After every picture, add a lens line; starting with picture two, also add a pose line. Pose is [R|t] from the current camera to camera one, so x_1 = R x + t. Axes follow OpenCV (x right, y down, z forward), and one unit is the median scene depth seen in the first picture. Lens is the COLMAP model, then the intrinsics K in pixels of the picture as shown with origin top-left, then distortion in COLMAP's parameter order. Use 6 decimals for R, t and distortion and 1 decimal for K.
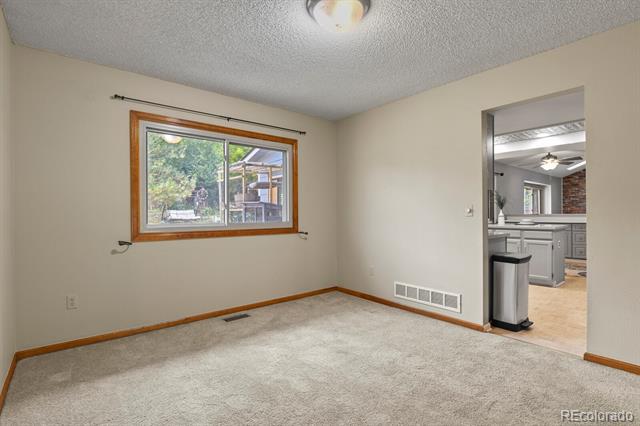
lens RADIAL K [[310.9, 0, 322.0], [0, 310.9, 214.9], [0, 0, 1]] dist [-0.012868, -0.000703]
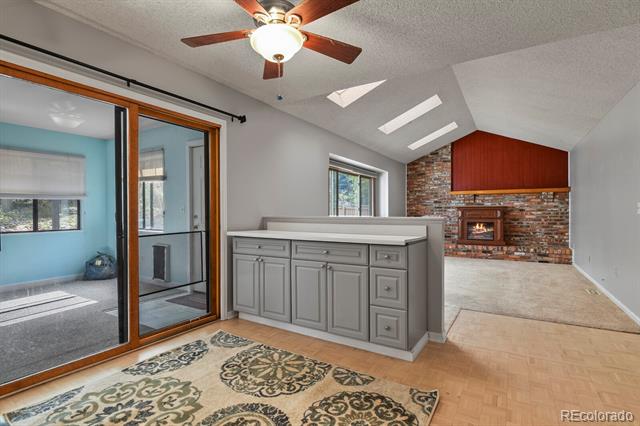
lens RADIAL K [[310.9, 0, 322.0], [0, 310.9, 214.9], [0, 0, 1]] dist [-0.012868, -0.000703]
pose [[0.947151, 0.000181, 0.320788, 0.381116], [0.000215, 0.999999, -0.001199, -0.003262], [-0.320788, 0.001204, 0.947150, 0.402853]]
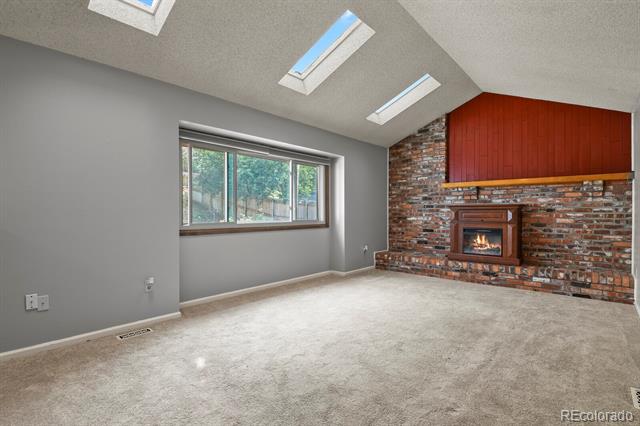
lens RADIAL K [[310.9, 0, 322.0], [0, 310.9, 214.9], [0, 0, 1]] dist [-0.012868, -0.000703]
pose [[0.988510, 0.007586, 0.150967, 0.610696], [-0.007173, 0.999969, -0.003280, -0.004040], [-0.150987, 0.002159, 0.988533, 0.515336]]
